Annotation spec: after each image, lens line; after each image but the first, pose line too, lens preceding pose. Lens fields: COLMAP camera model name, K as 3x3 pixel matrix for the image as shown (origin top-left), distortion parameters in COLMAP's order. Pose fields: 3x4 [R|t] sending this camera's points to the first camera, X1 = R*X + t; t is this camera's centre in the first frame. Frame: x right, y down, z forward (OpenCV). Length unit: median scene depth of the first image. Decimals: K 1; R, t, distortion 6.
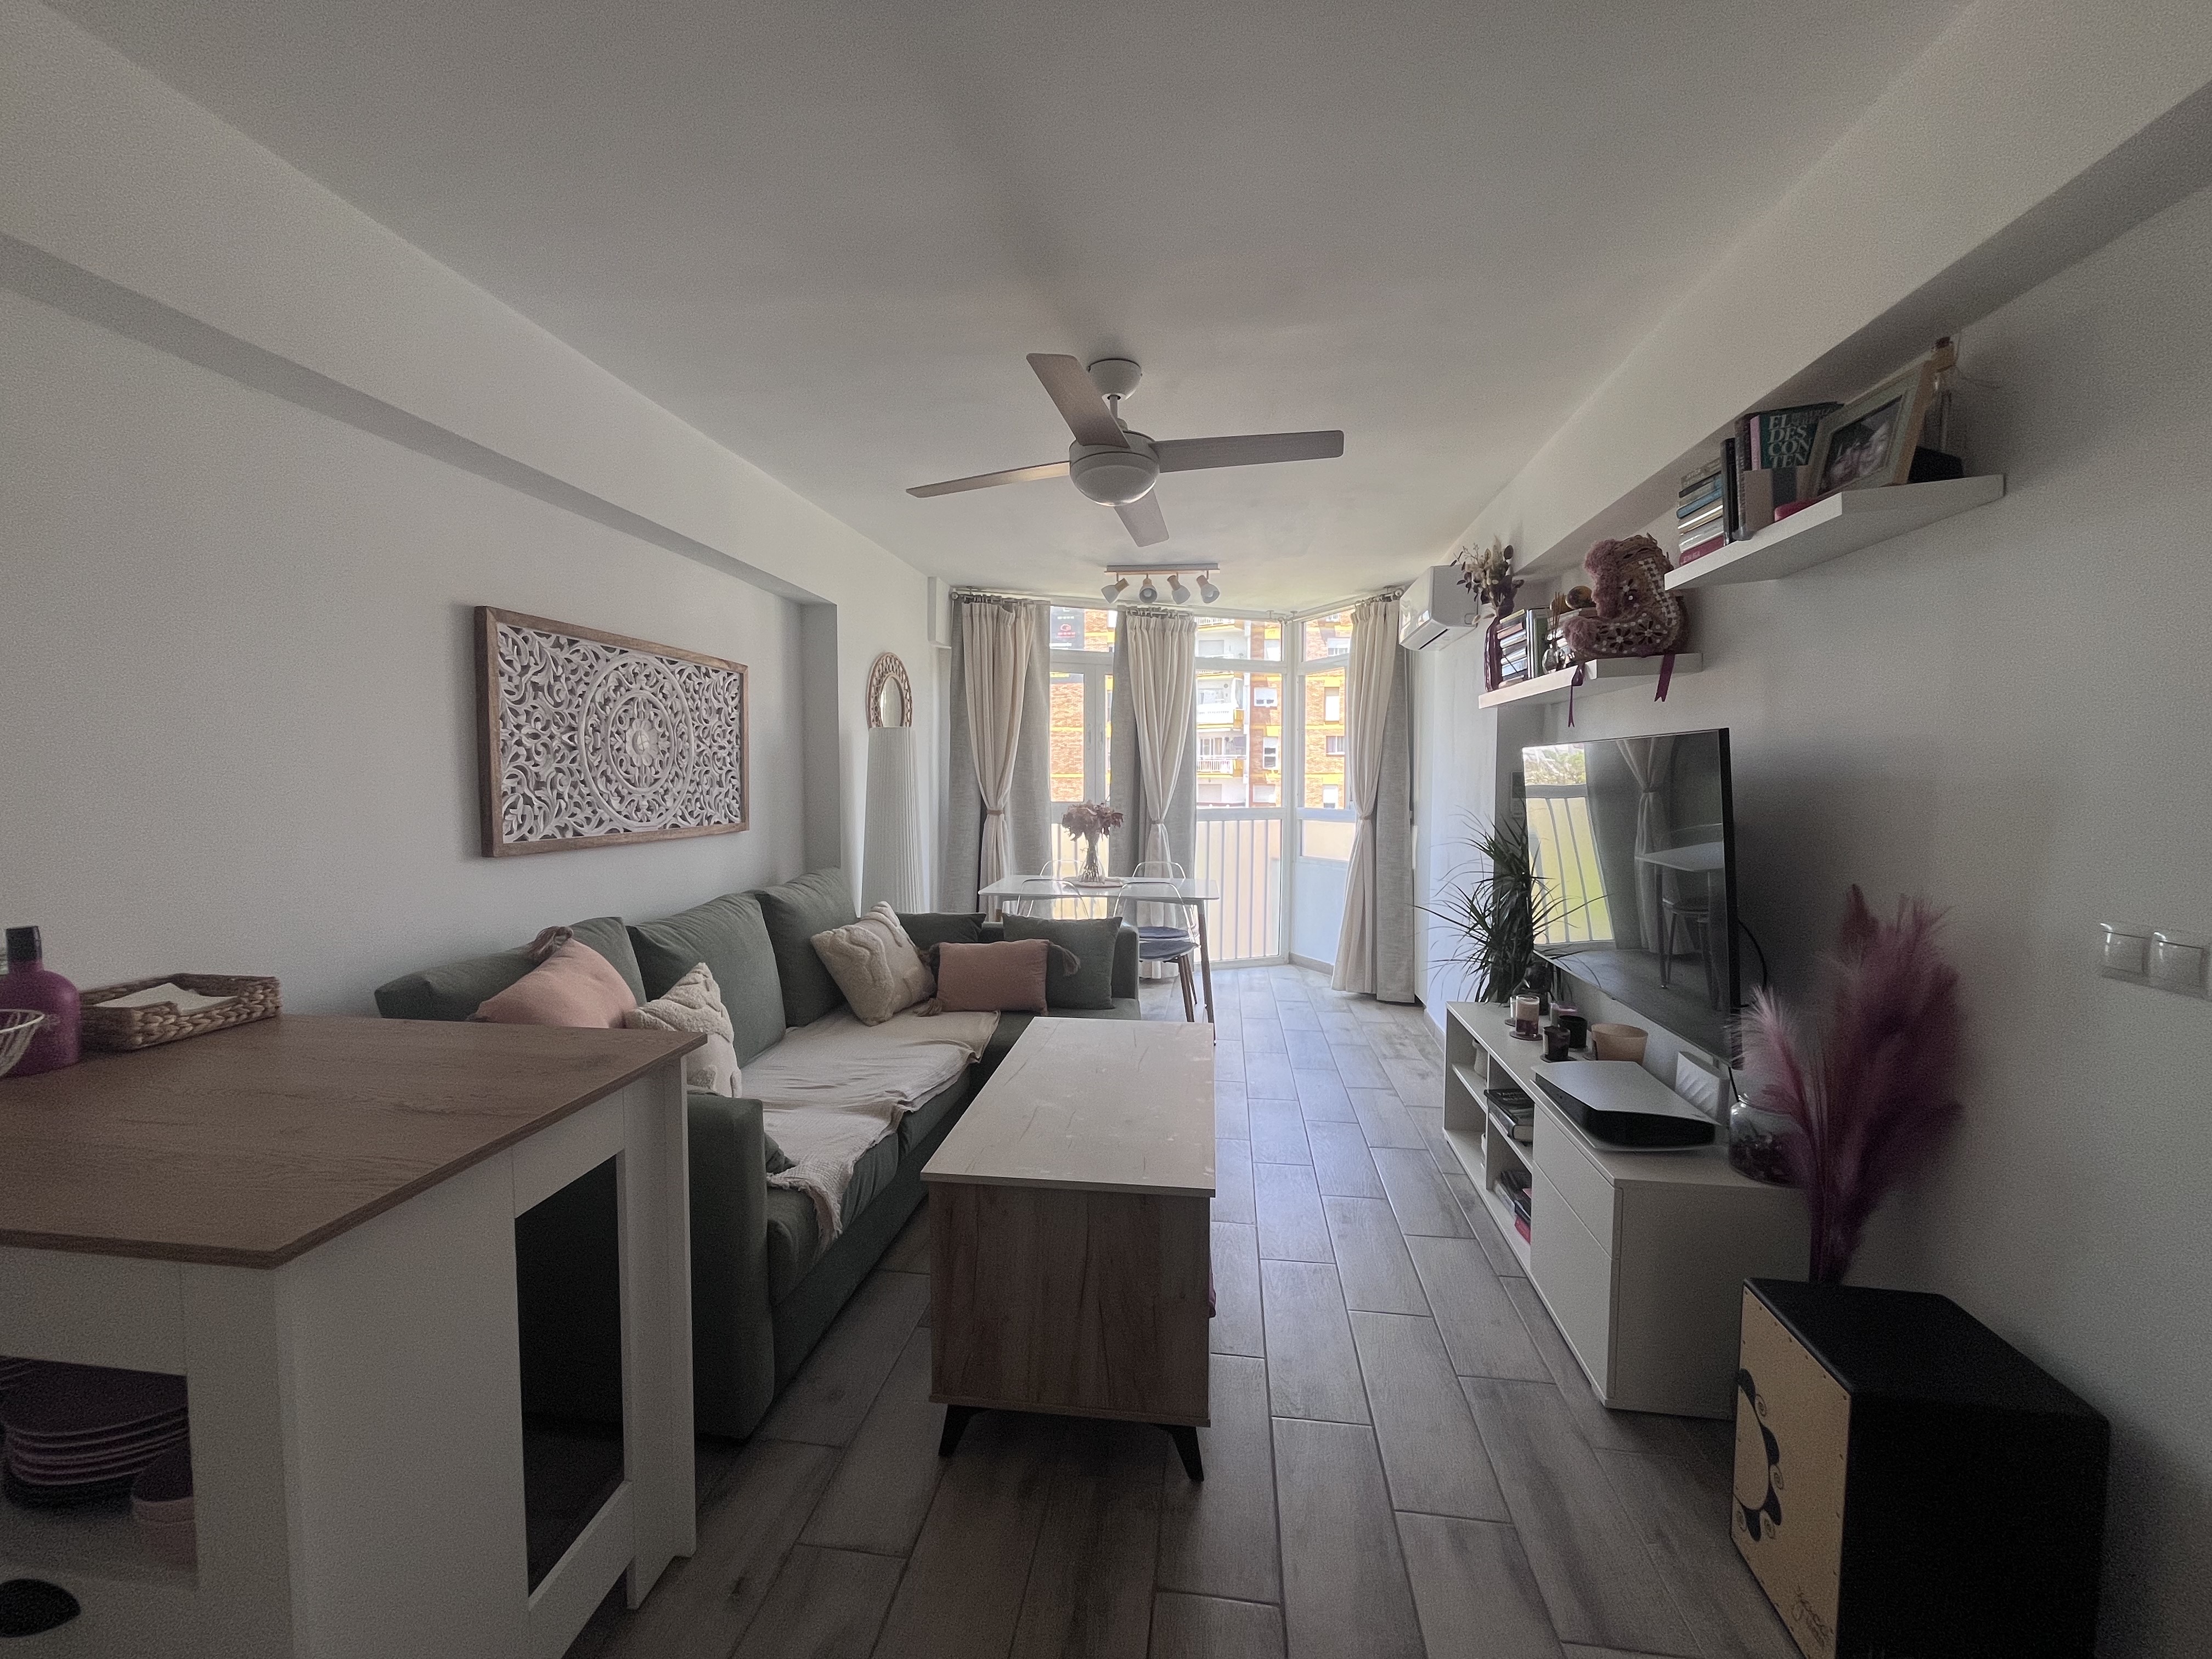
lens RADIAL K [[892.6, 0, 1095.3], [0, 892.6, 830.1], [0, 0, 1]] dist [-0.001363, -0.000188]
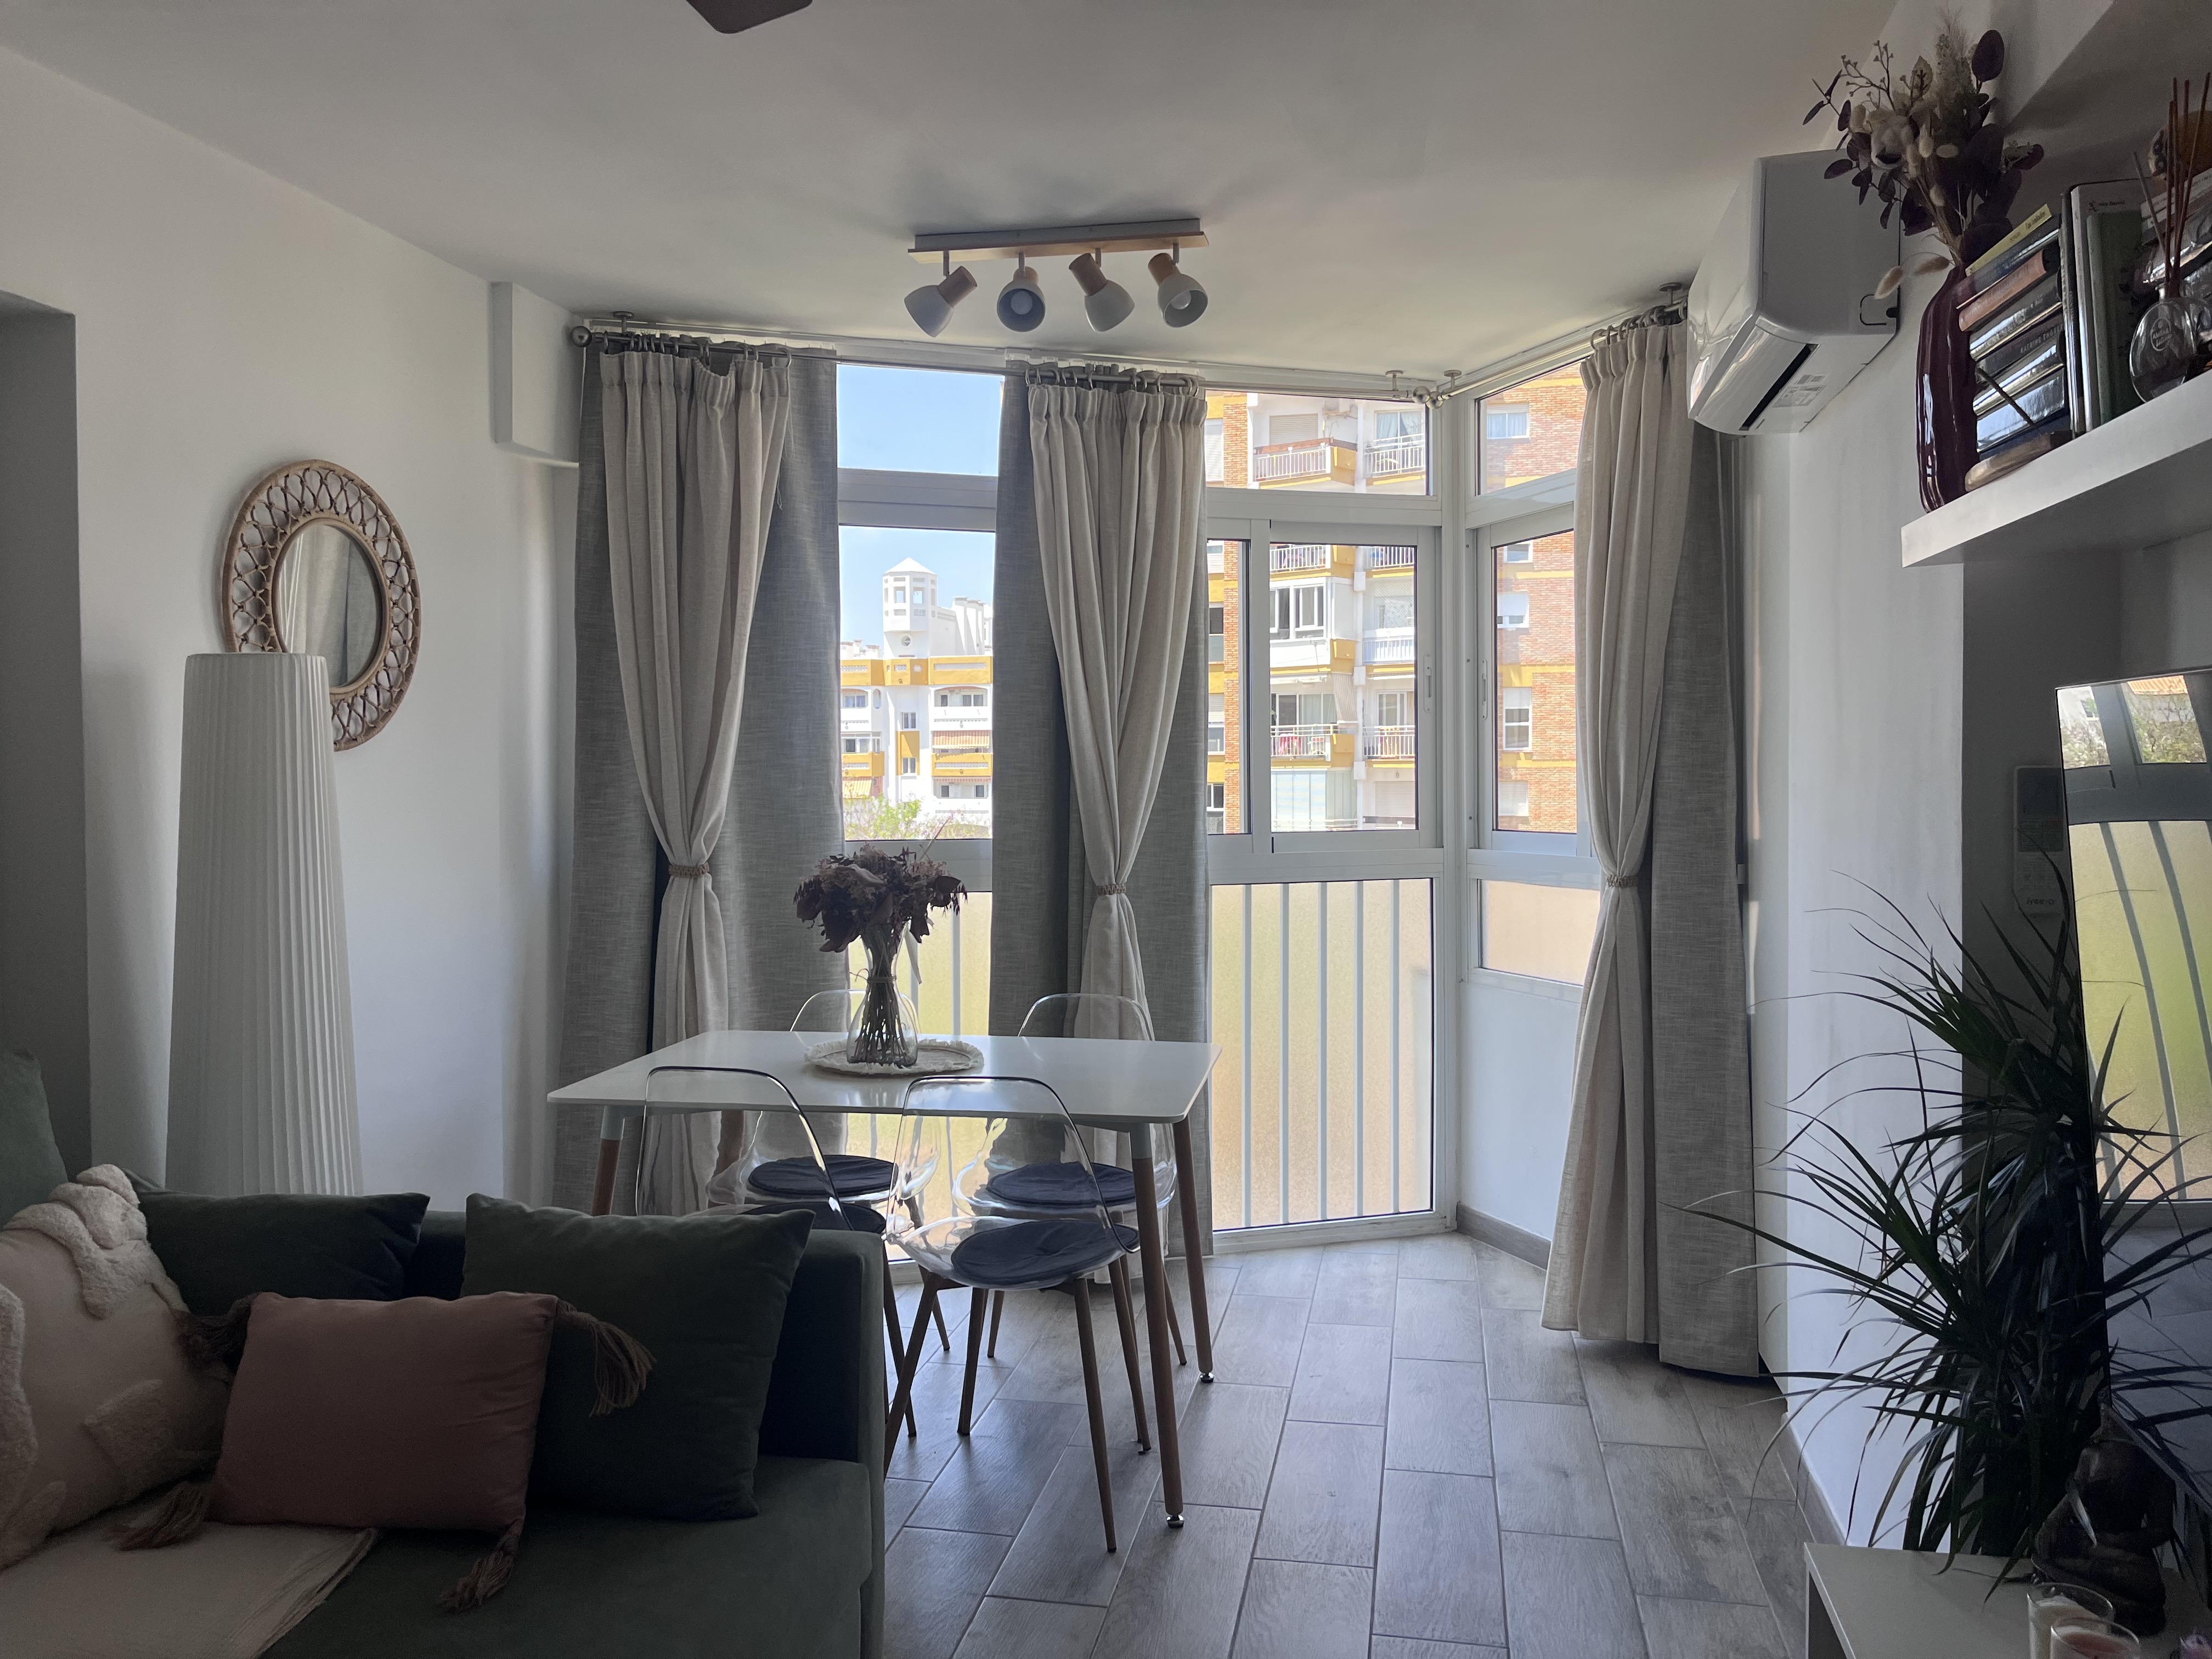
lens RADIAL K [[1675.9, 0, 1105.2], [0, 1675.9, 818.9], [0, 0, 1]] dist [0.072199, -0.100880]
pose [[0.998552, -0.006198, -0.053431, 0.215949], [0.004548, 0.999511, -0.030947, -0.035991], [0.053596, 0.030659, 0.998092, 0.468123]]
